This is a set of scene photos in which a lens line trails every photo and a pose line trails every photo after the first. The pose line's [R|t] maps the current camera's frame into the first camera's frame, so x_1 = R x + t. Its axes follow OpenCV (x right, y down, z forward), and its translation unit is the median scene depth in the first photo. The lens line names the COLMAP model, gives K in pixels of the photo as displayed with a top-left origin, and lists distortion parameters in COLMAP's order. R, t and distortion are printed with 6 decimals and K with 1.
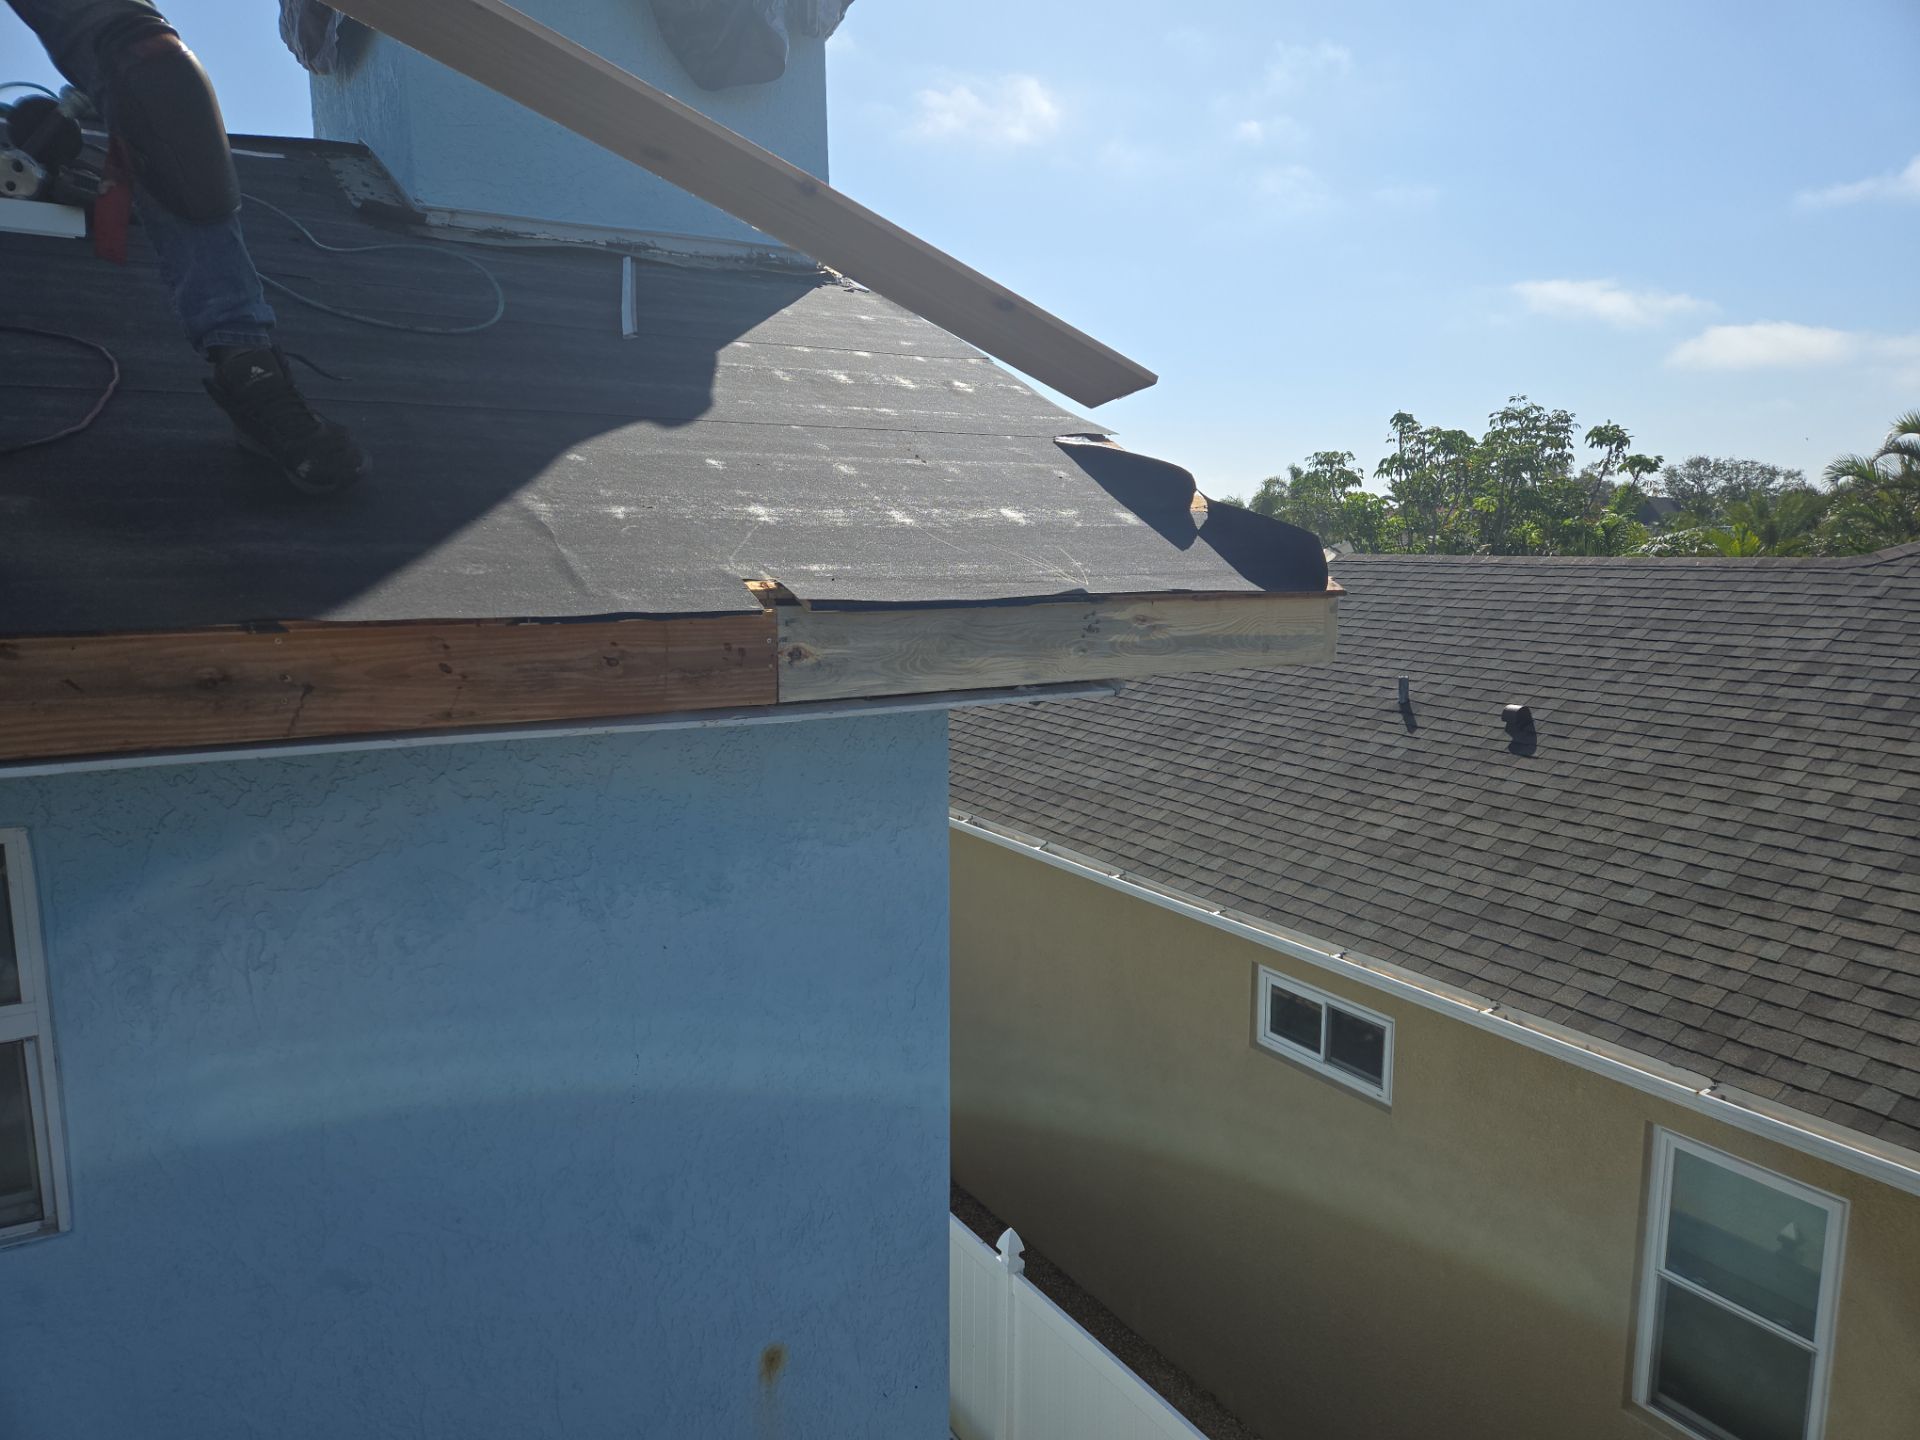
lens RADIAL K [[1266.5, 0, 980.9], [0, 1266.5, 716.0], [0, 0, 1]] dist [0.066415, -0.061865]
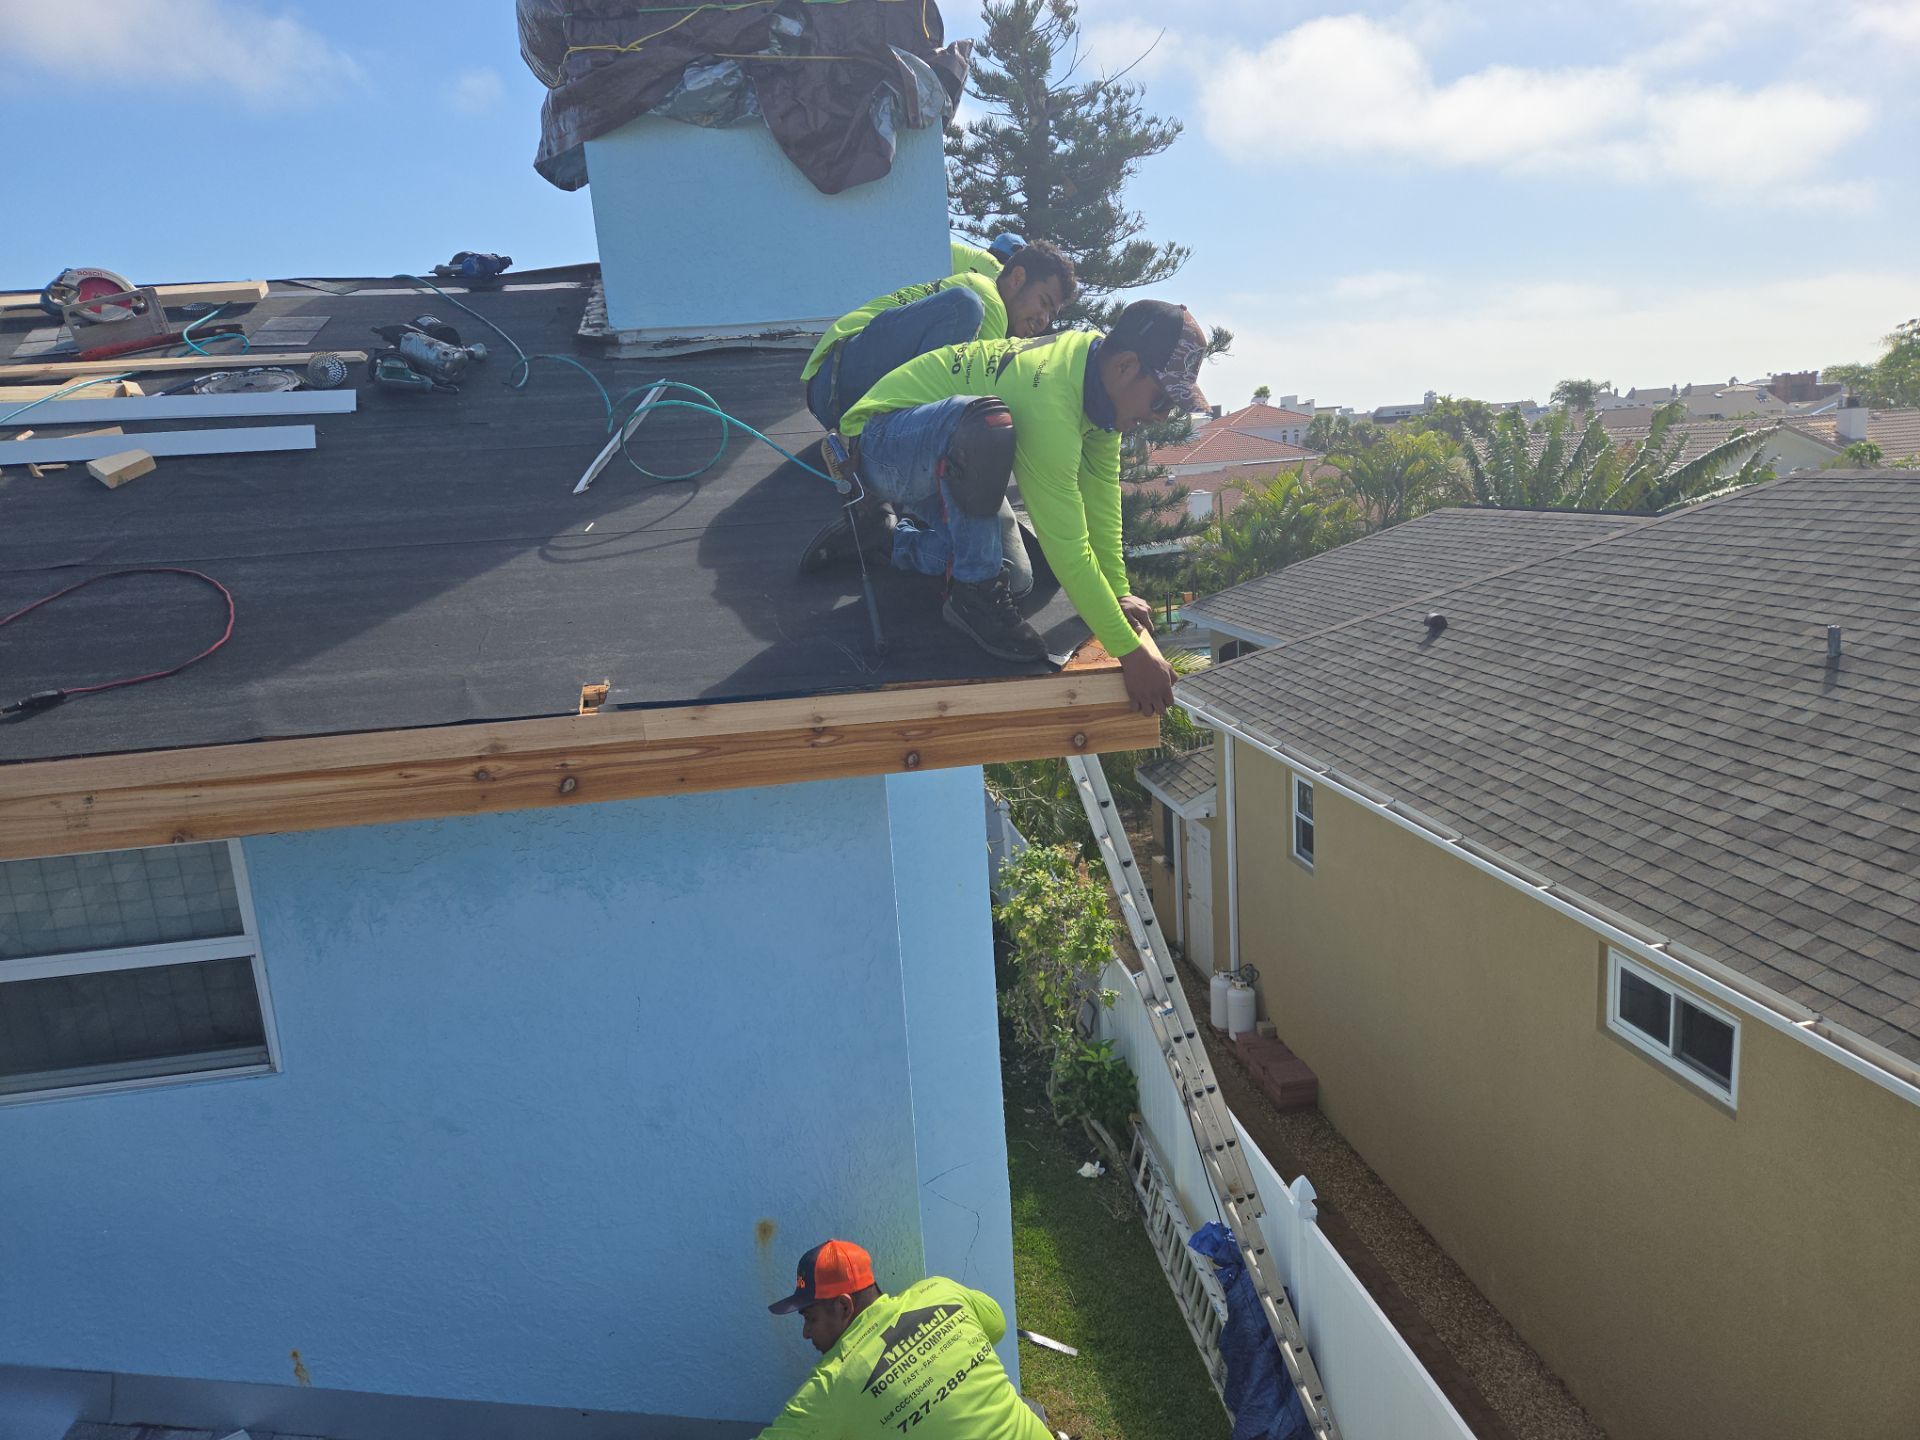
lens RADIAL K [[1266.5, 0, 973.8], [0, 1266.5, 714.5], [0, 0, 1]] dist [0.066415, -0.061865]
pose [[0.921988, 0.018924, -0.386756, 0.195333], [0.005129, 0.998121, 0.061065, -0.040467], [0.387185, -0.058285, 0.920158, -0.037570]]
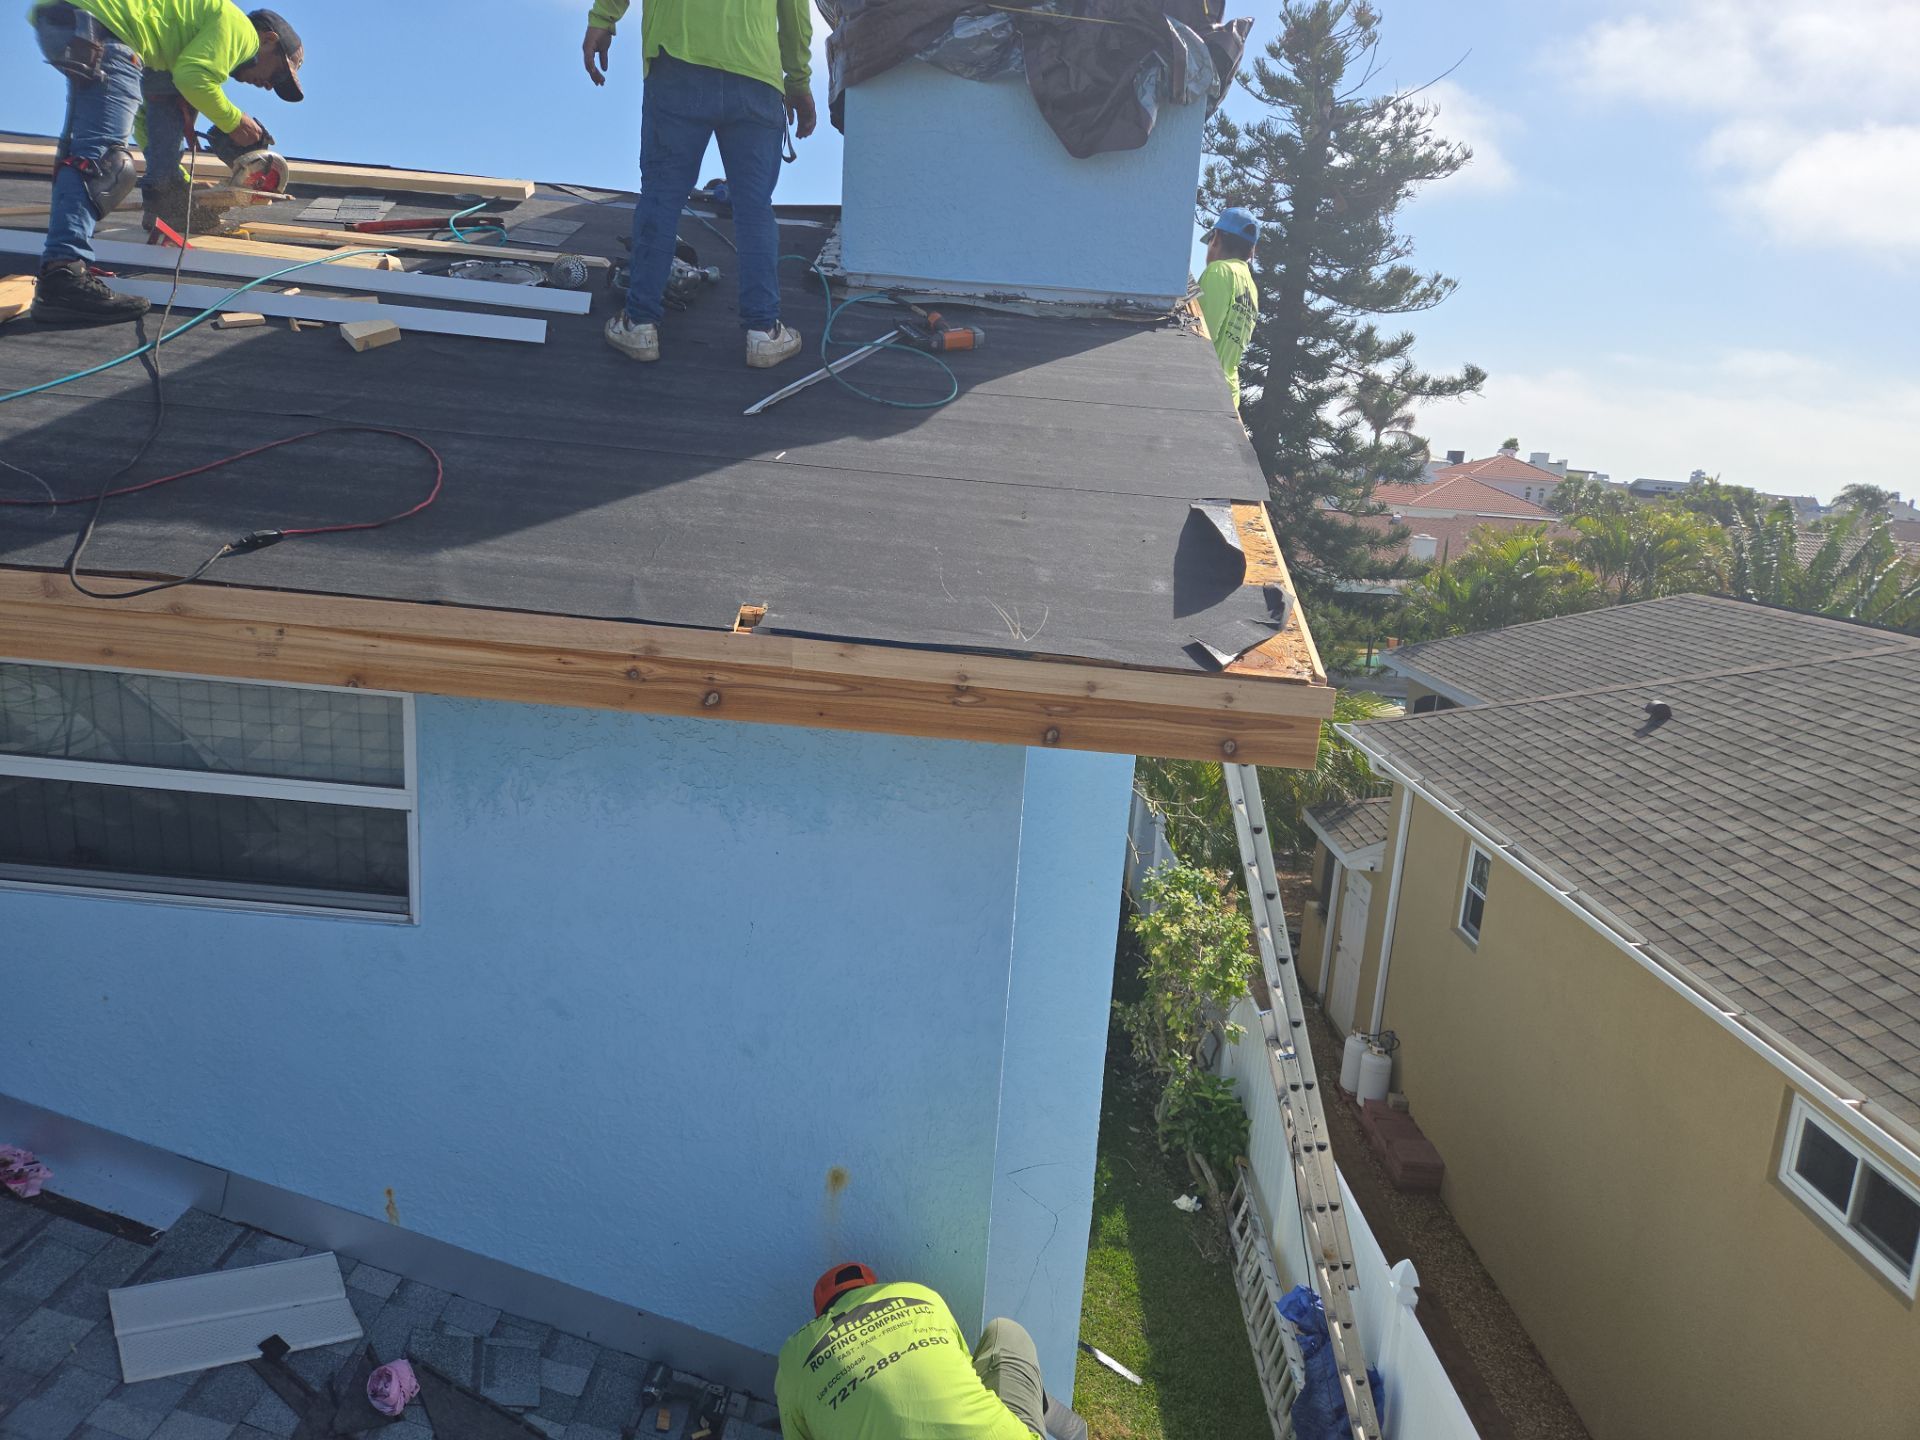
lens RADIAL K [[1266.5, 0, 964.8], [0, 1266.5, 700.7], [0, 0, 1]] dist [0.066415, -0.061865]
pose [[0.839408, 0.172528, -0.515391, 0.198459], [-0.161240, 0.984638, 0.067001, -0.034941], [0.519033, 0.026860, 0.854332, -0.024731]]
